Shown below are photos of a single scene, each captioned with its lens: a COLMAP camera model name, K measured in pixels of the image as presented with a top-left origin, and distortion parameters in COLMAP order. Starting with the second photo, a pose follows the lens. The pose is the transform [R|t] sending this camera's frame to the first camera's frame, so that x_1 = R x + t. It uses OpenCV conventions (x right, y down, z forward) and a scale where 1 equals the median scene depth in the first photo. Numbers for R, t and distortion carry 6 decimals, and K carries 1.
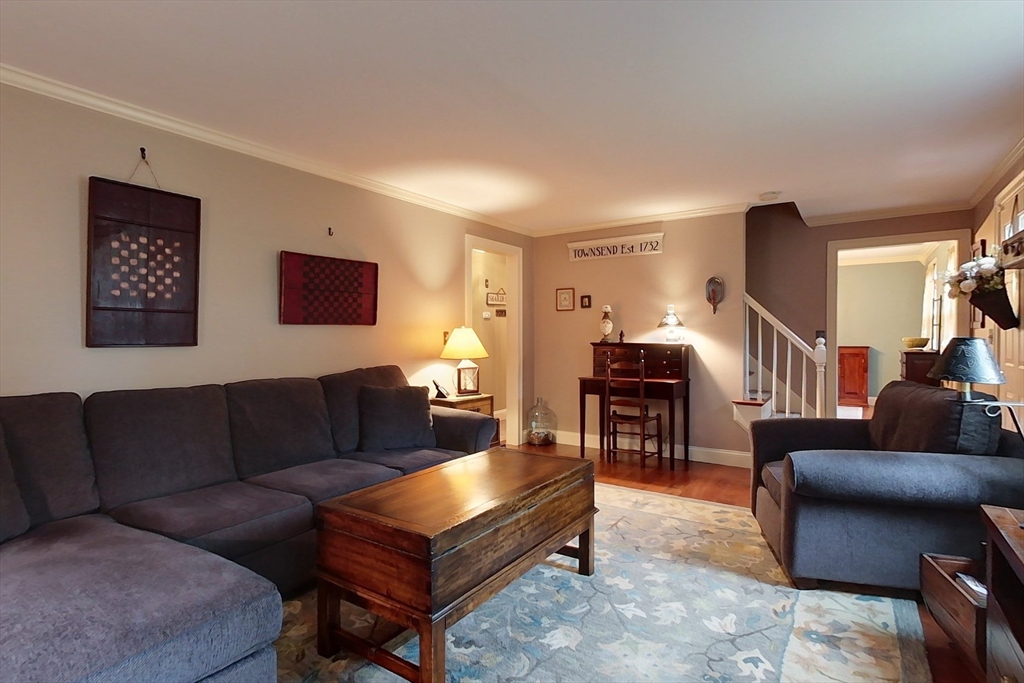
lens RADIAL K [[516.7, 0, 511.2], [0, 516.7, 340.3], [0, 0, 1]] dist [-0.005550, 0.001304]
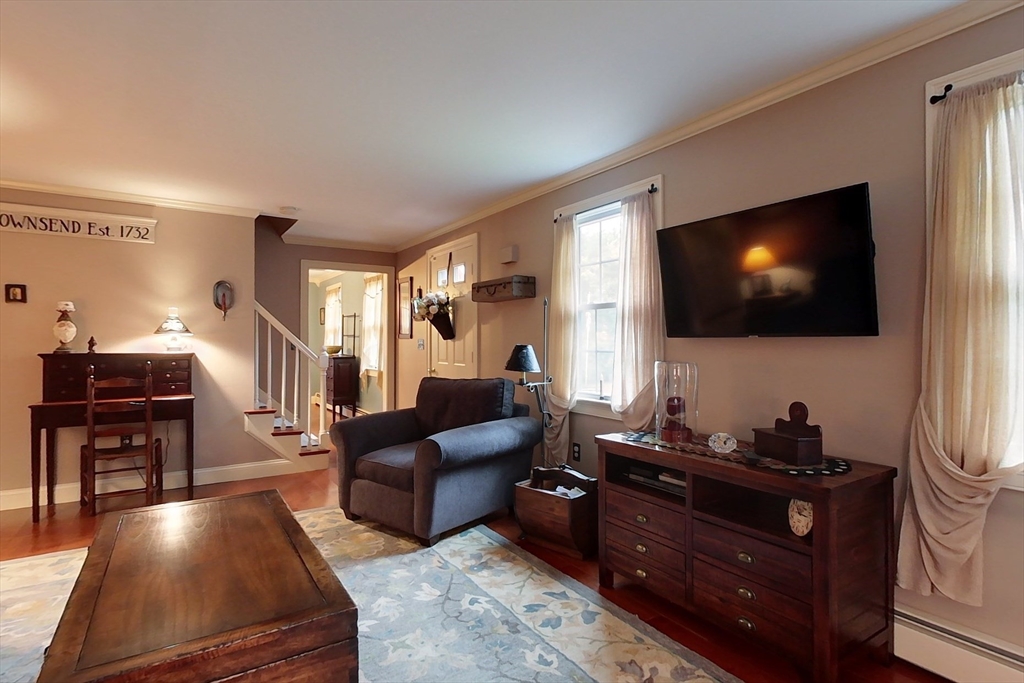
lens RADIAL K [[516.7, 0, 510.1], [0, 516.7, 341.5], [0, 0, 1]] dist [-0.005550, 0.001304]
pose [[0.388569, 0.002974, 0.921415, -0.267536], [0.008557, 0.999940, -0.006836, -0.002309], [-0.921380, 0.010541, 0.388520, 0.169453]]
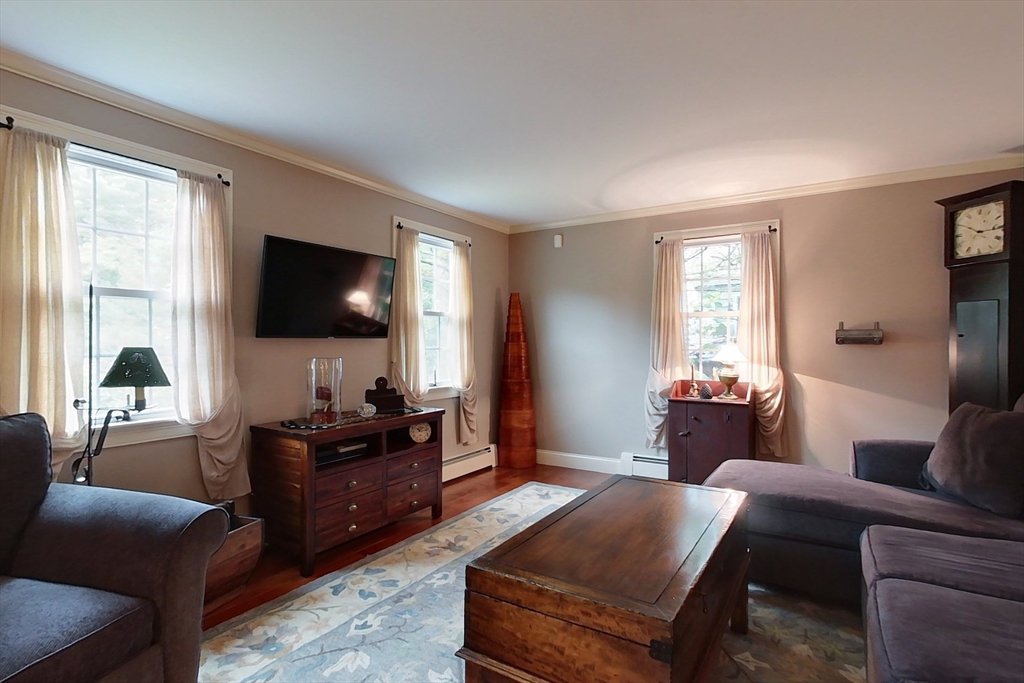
lens RADIAL K [[516.7, 0, 512.8], [0, 516.7, 345.0], [0, 0, 1]] dist [-0.005550, 0.001304]
pose [[-0.999222, 0.008123, -0.038600, 0.070980], [0.007509, 0.999843, 0.016019, -0.007991], [0.038724, 0.015716, -0.999126, 0.866530]]
